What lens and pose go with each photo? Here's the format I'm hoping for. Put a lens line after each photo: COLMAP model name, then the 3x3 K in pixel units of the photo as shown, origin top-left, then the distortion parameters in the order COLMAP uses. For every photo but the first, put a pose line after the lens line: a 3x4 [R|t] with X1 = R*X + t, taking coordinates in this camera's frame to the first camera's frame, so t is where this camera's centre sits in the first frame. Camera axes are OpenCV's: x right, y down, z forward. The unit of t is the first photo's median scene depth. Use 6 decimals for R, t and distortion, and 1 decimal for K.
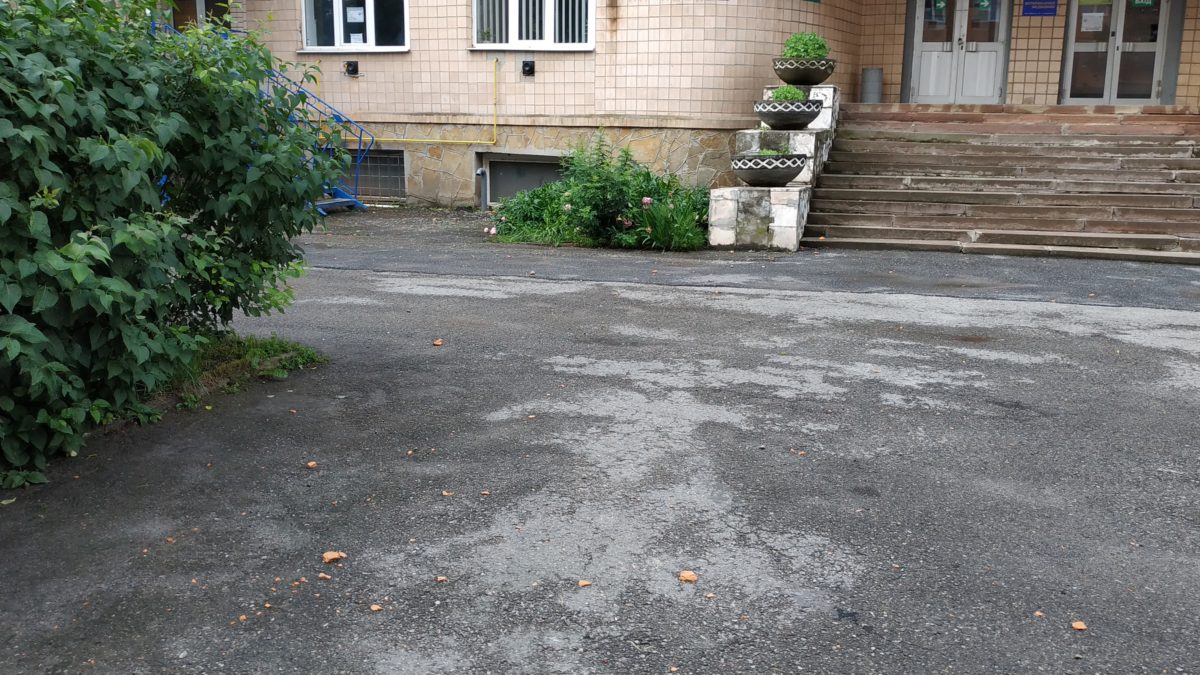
lens RADIAL K [[990.0, 0, 600.0], [0, 990.0, 337.5], [0, 0, 1]] dist [0.071749, -0.127845]
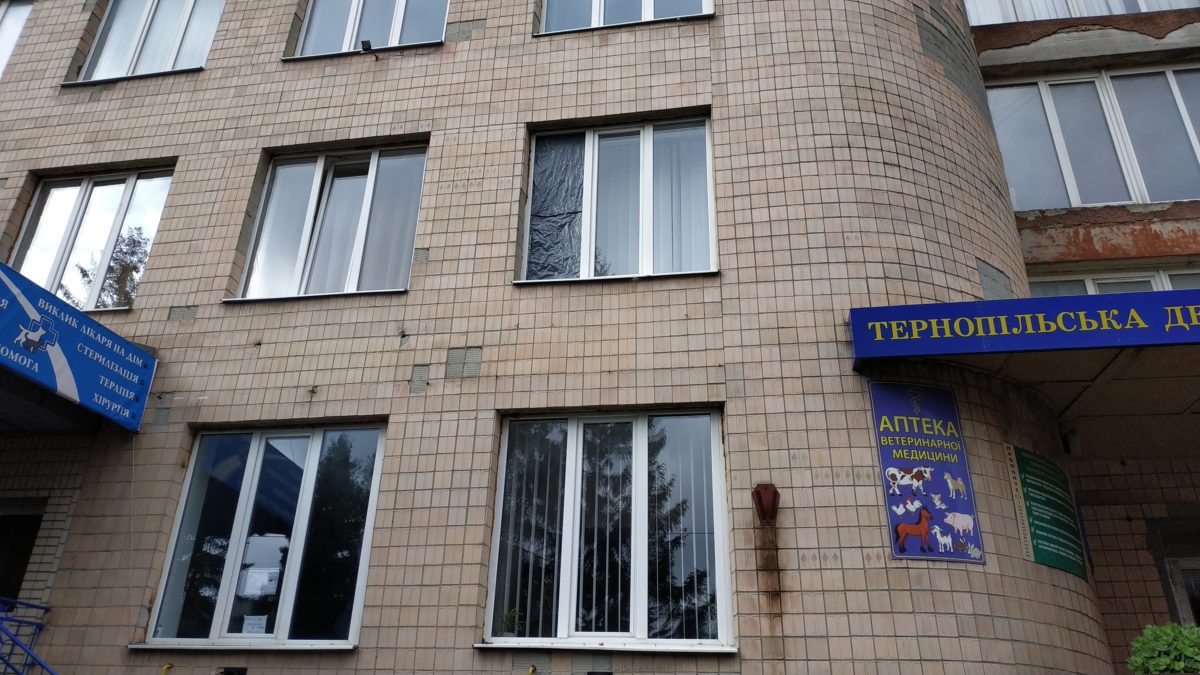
lens RADIAL K [[882.2, 0, 600.0], [0, 882.2, 337.5], [0, 0, 1]] dist [-0.002594, -0.008323]
pose [[0.991179, 0.069395, 0.112908, -0.195505], [0.014620, 0.789499, -0.613578, -0.202644], [-0.131720, 0.609816, 0.781520, 0.805044]]
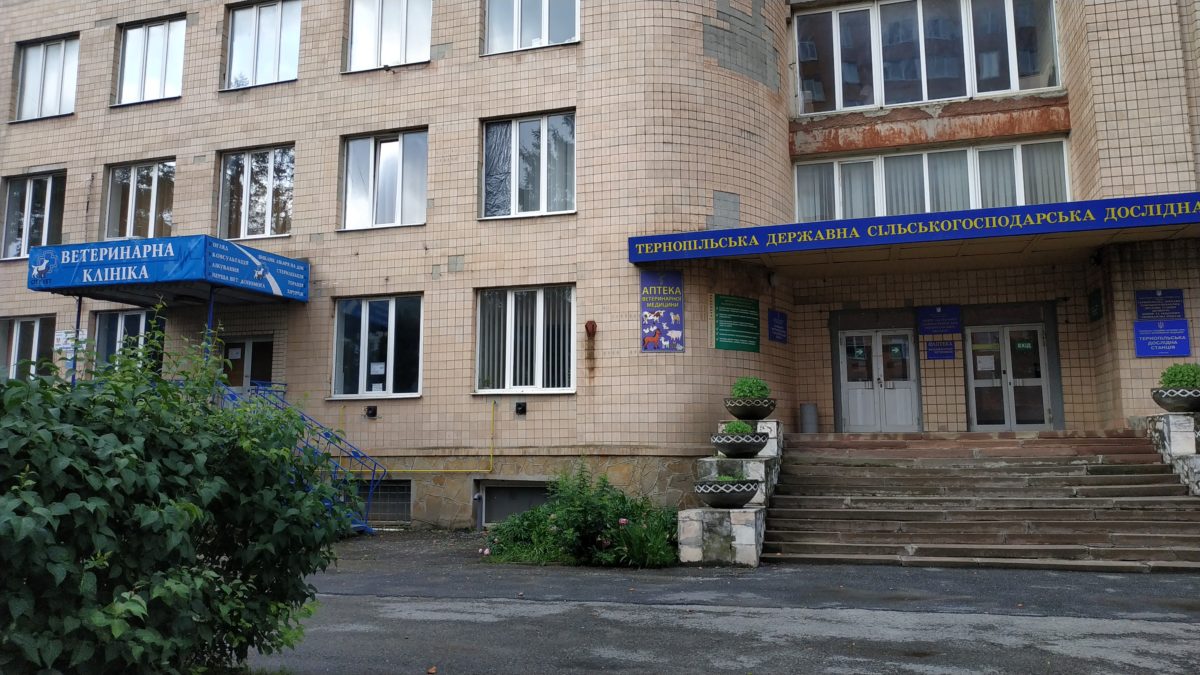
lens RADIAL K [[866.2, 0, 600.0], [0, 866.2, 337.5], [0, 0, 1]] dist [0.048108, -0.084005]
pose [[0.999655, -0.014425, 0.021940, 0.002033], [0.020898, 0.942969, -0.332225, -0.006848], [-0.015897, 0.332569, 0.942945, -0.010061]]
